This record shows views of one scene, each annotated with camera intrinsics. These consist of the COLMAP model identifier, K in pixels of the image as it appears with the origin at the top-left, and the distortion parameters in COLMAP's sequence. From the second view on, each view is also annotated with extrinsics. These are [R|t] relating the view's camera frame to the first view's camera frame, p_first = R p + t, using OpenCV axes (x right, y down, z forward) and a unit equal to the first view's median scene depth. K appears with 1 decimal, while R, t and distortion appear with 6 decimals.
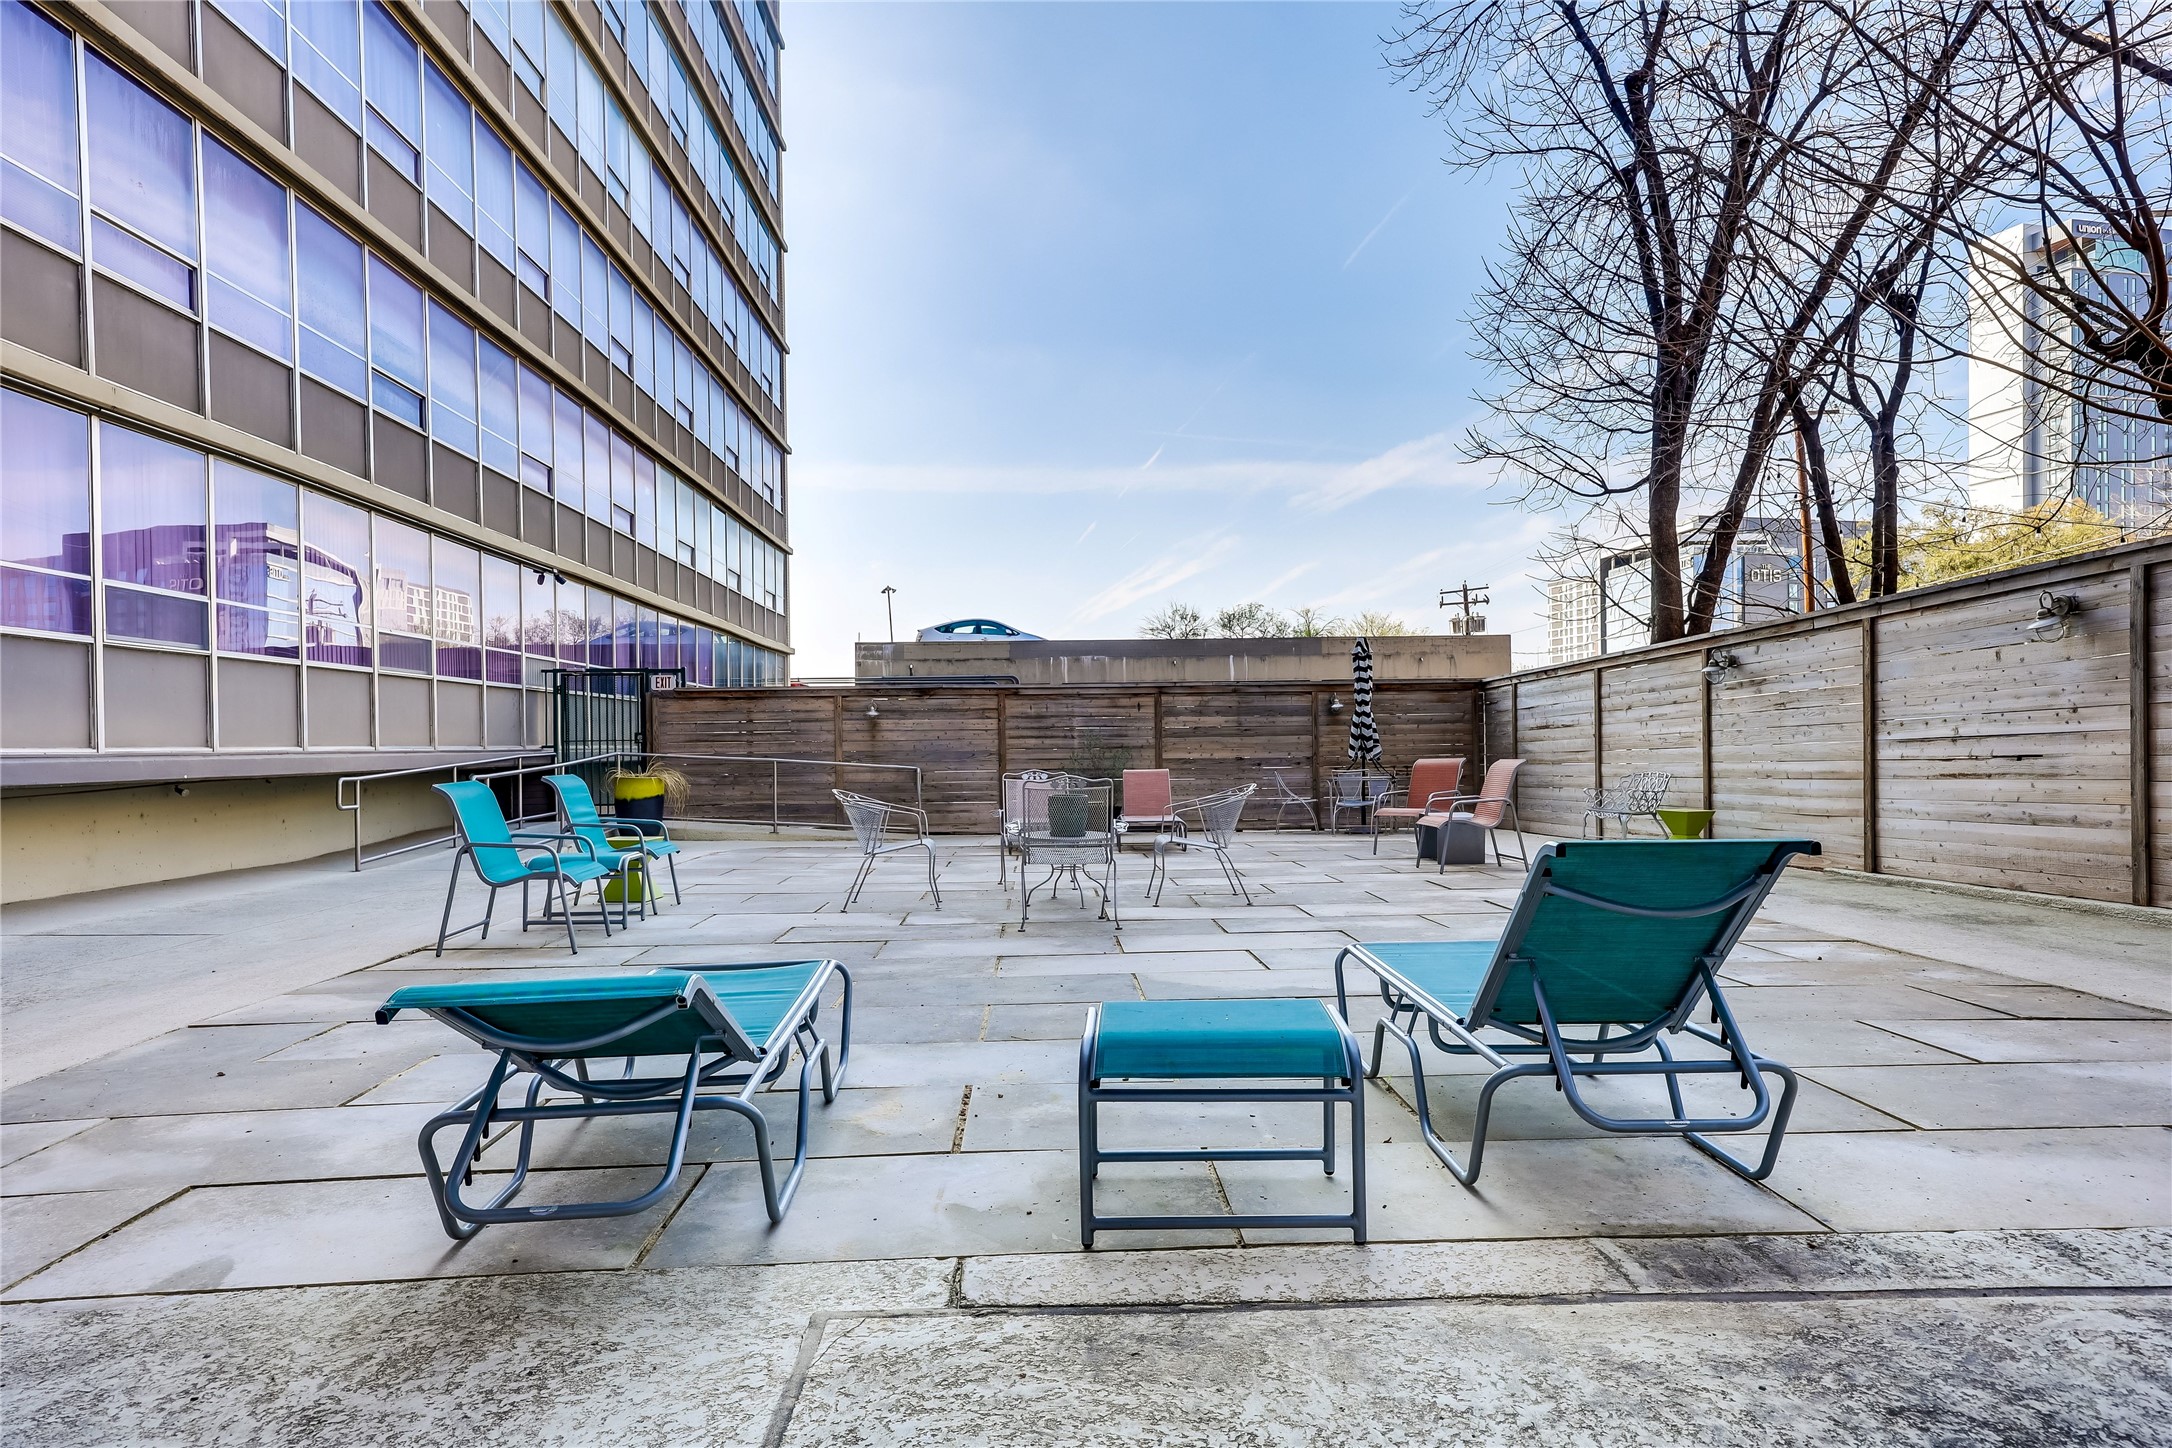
lens RADIAL K [[1319.9, 0, 1084.8], [0, 1319.9, 734.8], [0, 0, 1]] dist [0.007350, 0.001086]
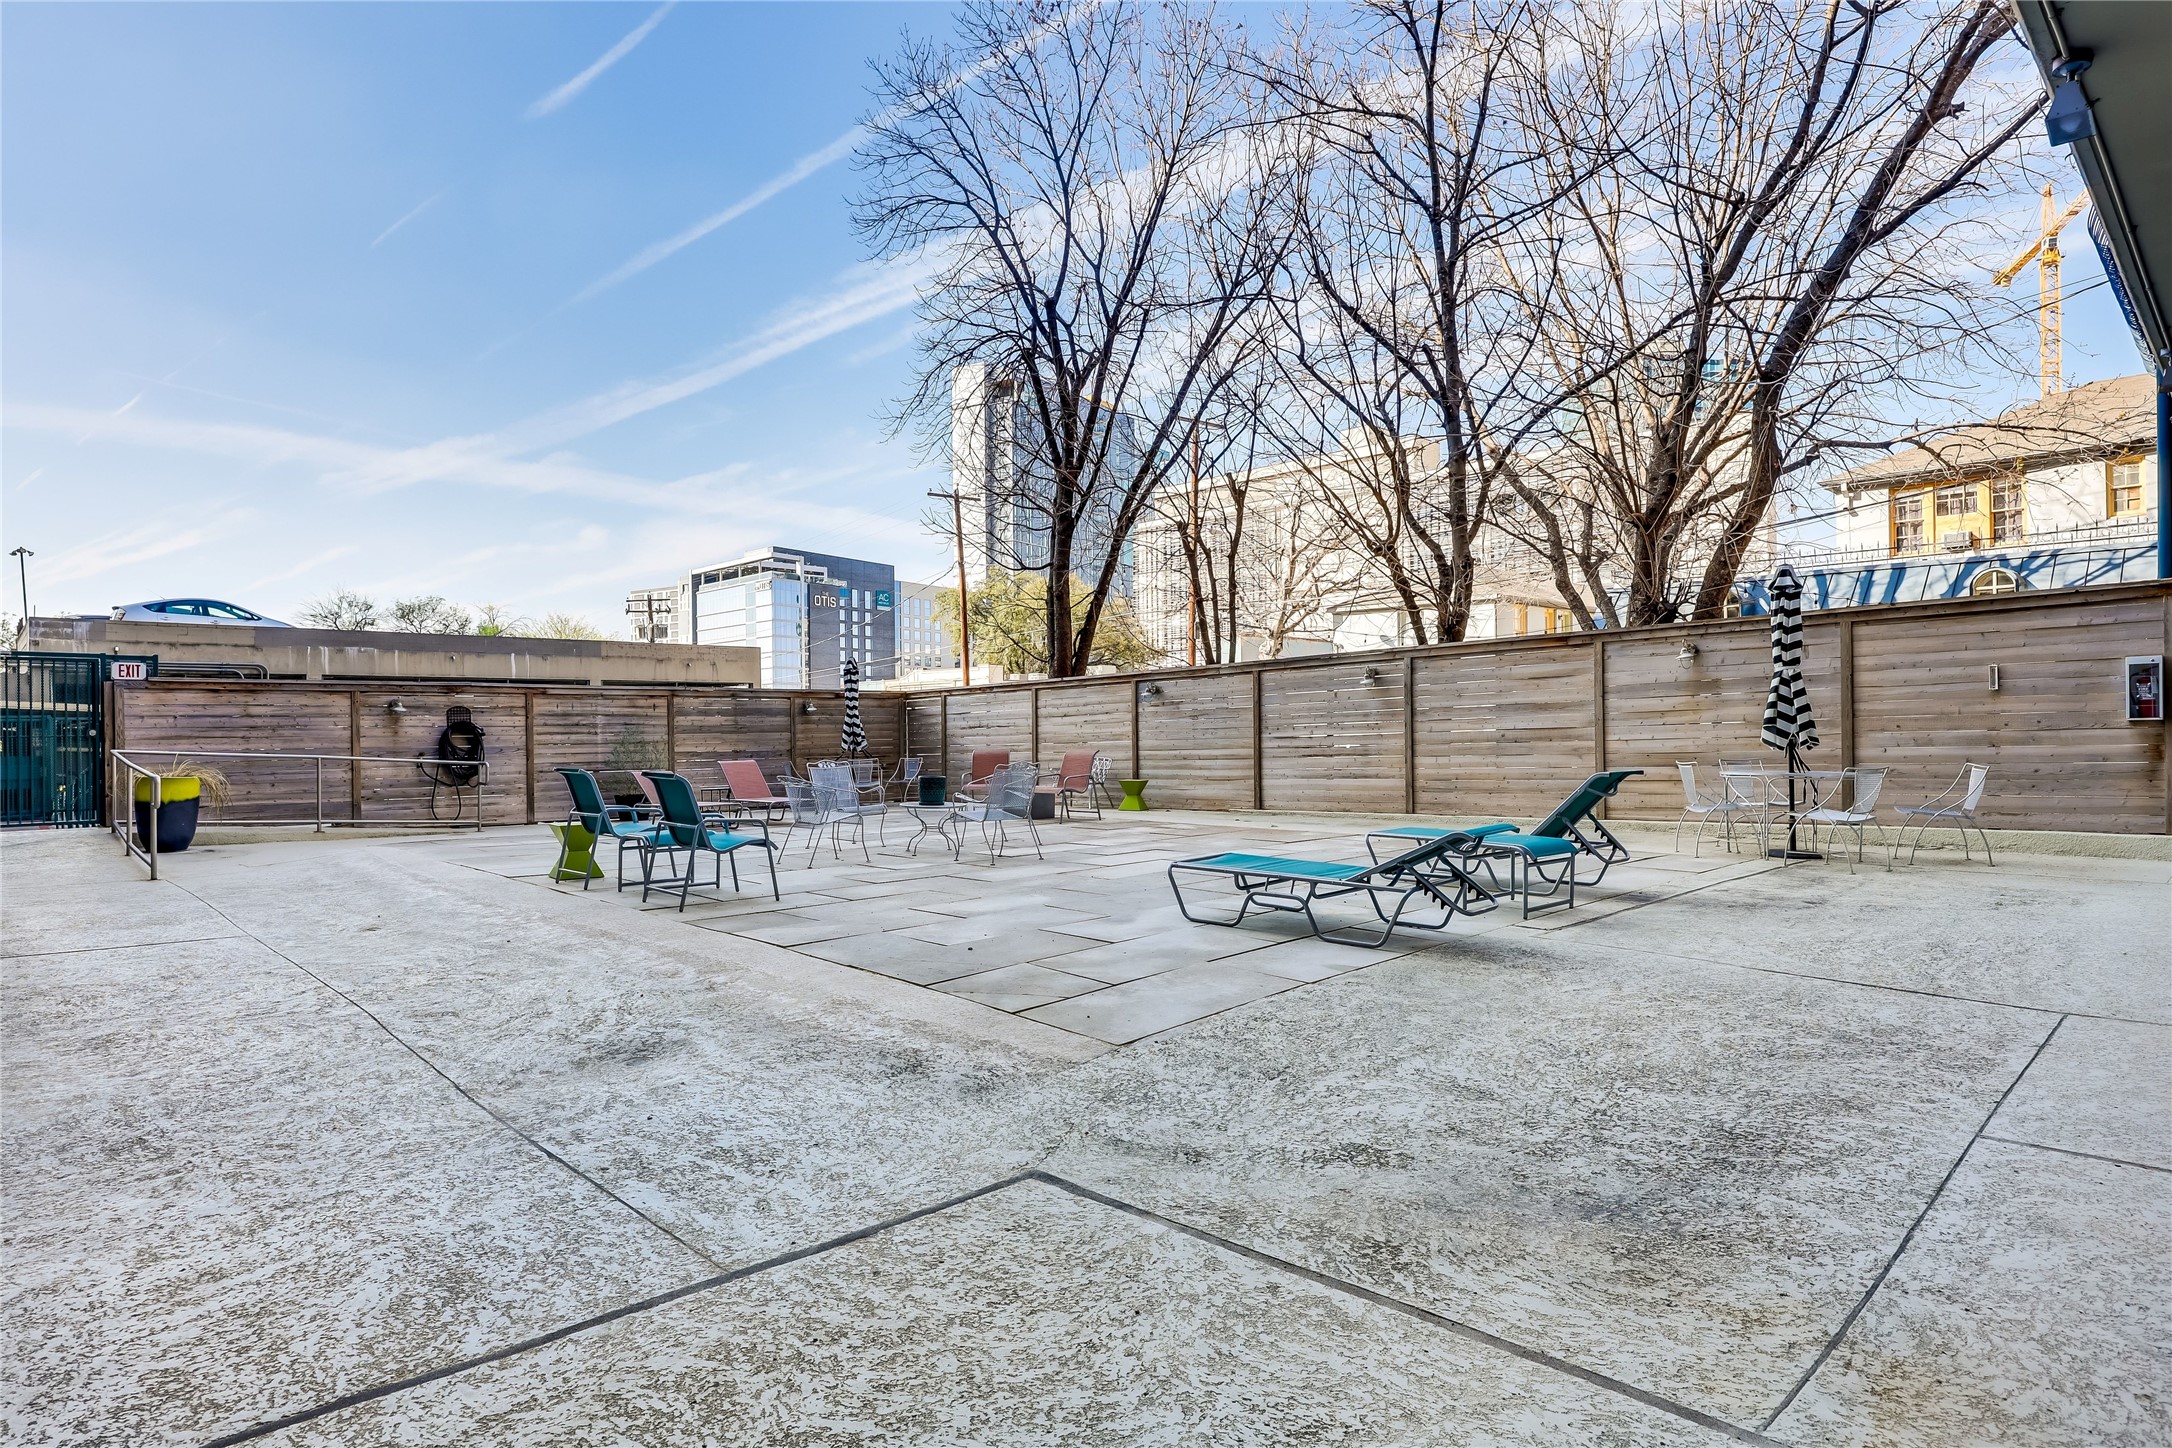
lens RADIAL K [[1237.8, 0, 1084.9], [0, 1237.8, 727.3], [0, 0, 1]] dist [-0.004622, 0.000222]
pose [[0.720905, 0.004632, 0.693018, -0.435021], [-0.004117, 0.999989, -0.002401, -0.002421], [-0.693021, -0.001122, 0.720916, -0.037793]]
